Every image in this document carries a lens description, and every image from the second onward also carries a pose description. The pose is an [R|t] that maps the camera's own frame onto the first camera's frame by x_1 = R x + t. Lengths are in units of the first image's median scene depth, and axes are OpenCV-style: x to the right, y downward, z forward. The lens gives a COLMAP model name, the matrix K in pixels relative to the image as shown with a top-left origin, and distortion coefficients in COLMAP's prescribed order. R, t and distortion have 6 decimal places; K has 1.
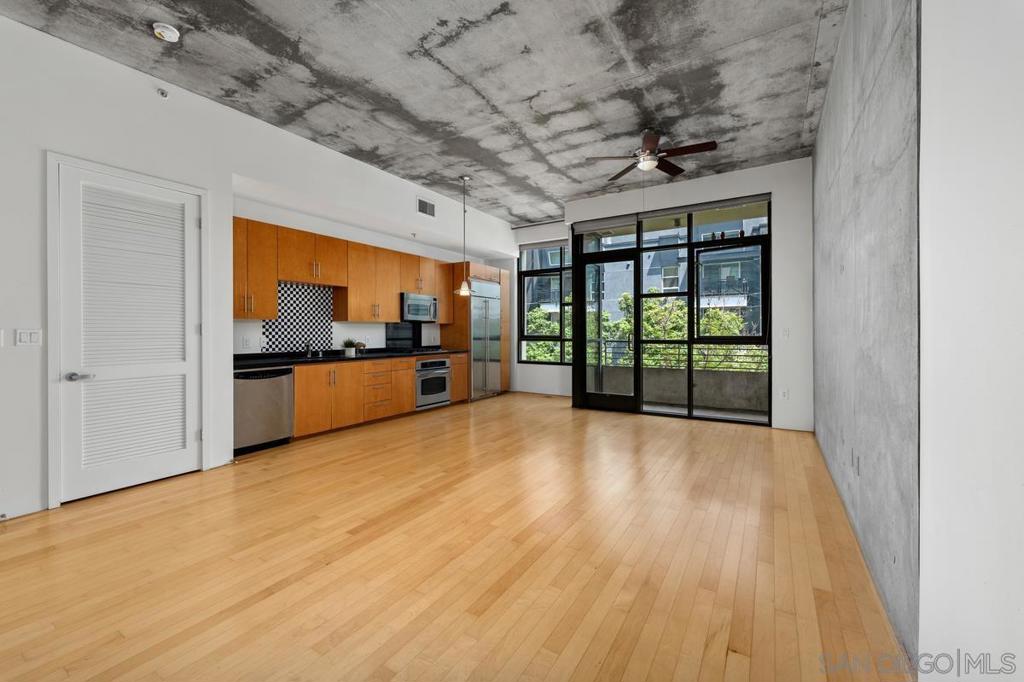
lens RADIAL K [[419.8, 0, 514.6], [0, 419.8, 329.4], [0, 0, 1]] dist [0.003778, -0.000867]
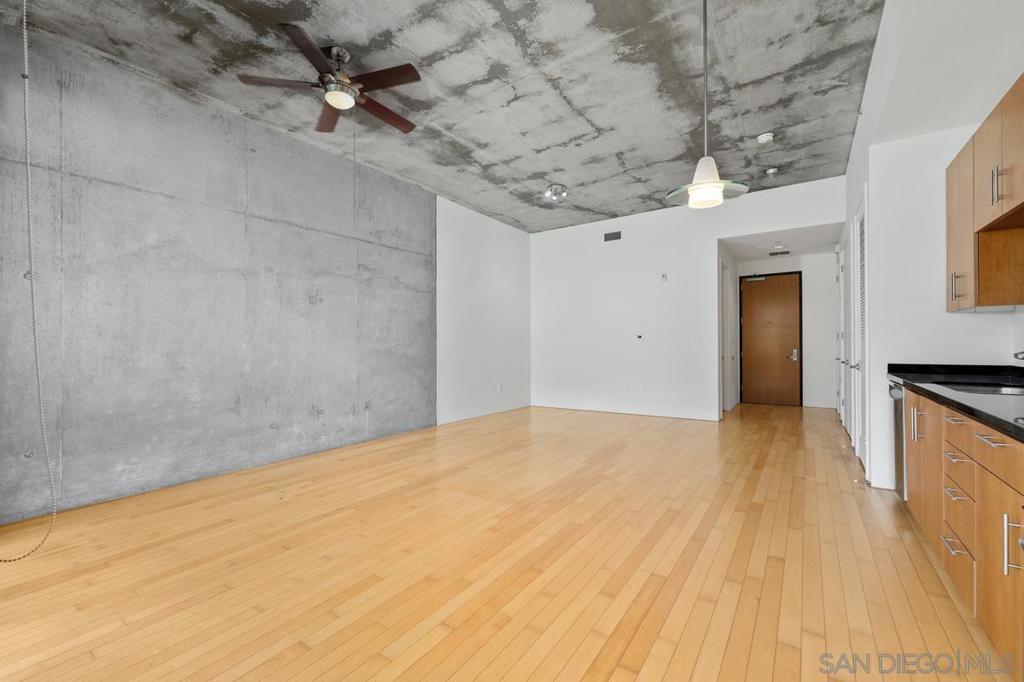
lens RADIAL K [[419.8, 0, 494.3], [0, 419.8, 346.2], [0, 0, 1]] dist [0.003778, -0.000867]
pose [[-0.995795, 0.008147, 0.091246, 0.002811], [0.008238, 0.999966, 0.000617, 0.015819], [-0.091238, 0.001366, -0.995828, 1.476882]]
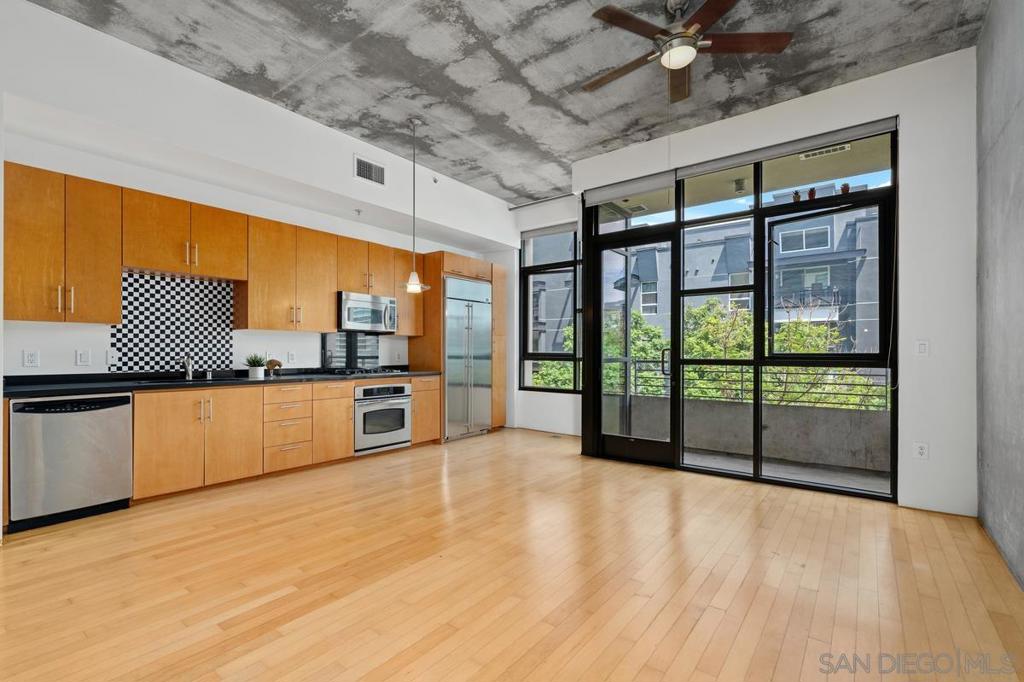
lens RADIAL K [[457.2, 0, 513.3], [0, 457.2, 349.5], [0, 0, 1]] dist [0.001164, -0.000406]
pose [[0.994263, 0.003981, -0.106885, 0.139239], [-0.003879, 0.999992, 0.001164, 0.013190], [0.106889, -0.000743, 0.994271, 0.304186]]
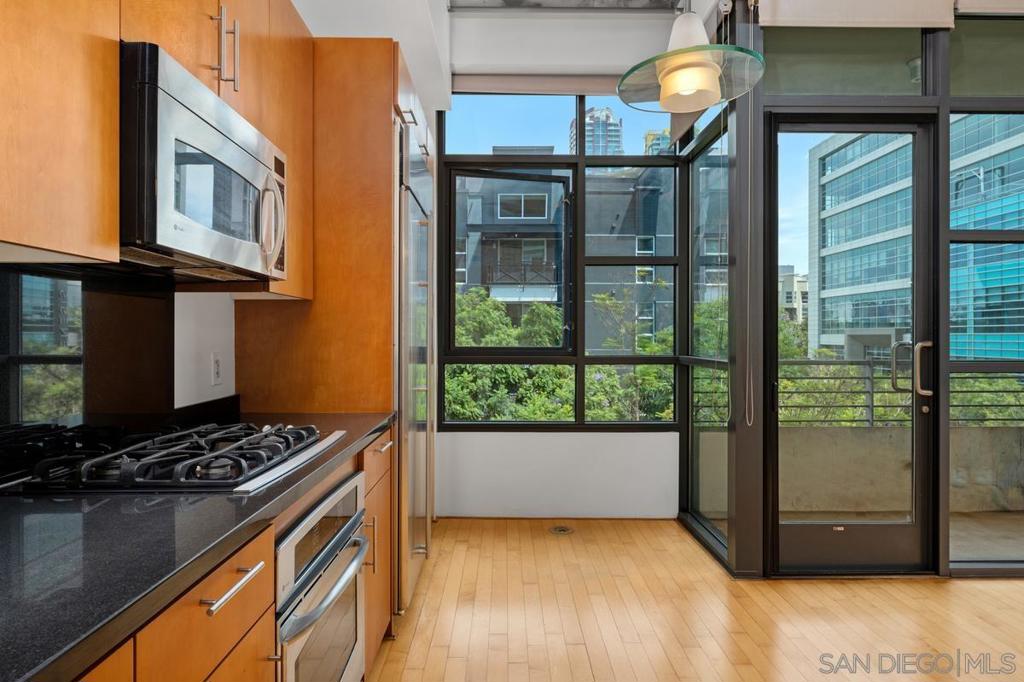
lens RADIAL K [[606.0, 0, 513.6], [0, 606.0, 337.9], [0, 0, 1]] dist [0.020378, -0.002971]
pose [[0.846755, 0.002674, 0.531977, -0.330574], [-0.006854, 0.999959, 0.005883, 0.007438], [-0.531940, -0.008628, 0.846738, 0.939287]]
